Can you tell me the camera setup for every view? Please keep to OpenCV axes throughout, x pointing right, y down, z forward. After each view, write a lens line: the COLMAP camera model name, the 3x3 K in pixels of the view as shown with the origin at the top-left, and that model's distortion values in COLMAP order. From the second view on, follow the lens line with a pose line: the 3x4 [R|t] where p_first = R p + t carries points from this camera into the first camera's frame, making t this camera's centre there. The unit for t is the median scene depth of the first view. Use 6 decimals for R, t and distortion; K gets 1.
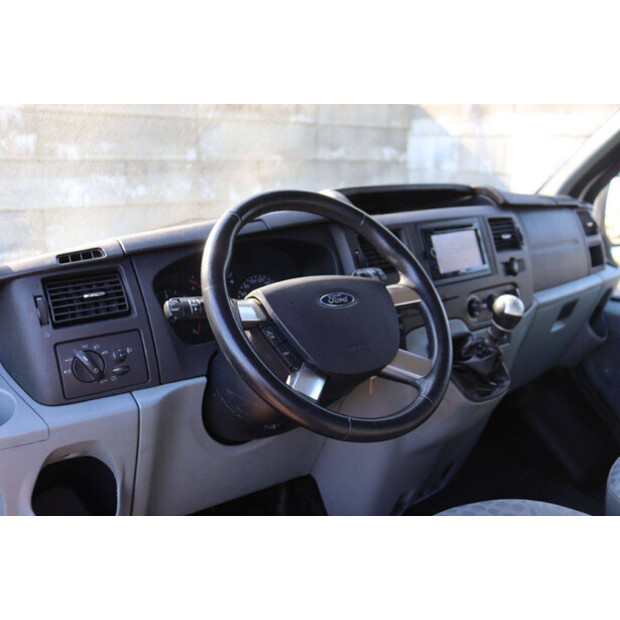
lens RADIAL K [[636.5, 0, 311.6], [0, 636.5, 309.1], [0, 0, 1]] dist [-0.040668, 0.000000]
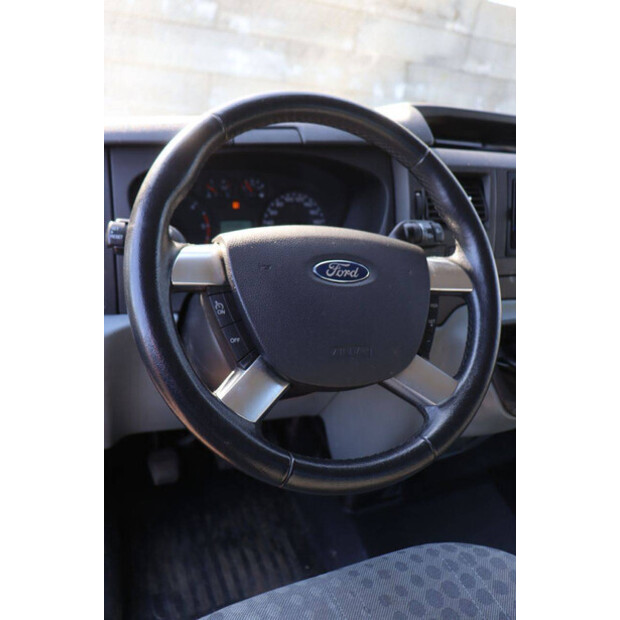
lens RADIAL K [[526.1, 0, 308.0], [0, 526.1, 312.5], [0, 0, 1]] dist [-0.090865, 0.032575]
pose [[0.952262, 0.252837, -0.171087, 0.101334], [-0.206965, 0.946649, 0.247026, -0.093665], [0.224417, -0.199824, 0.953786, 0.392770]]
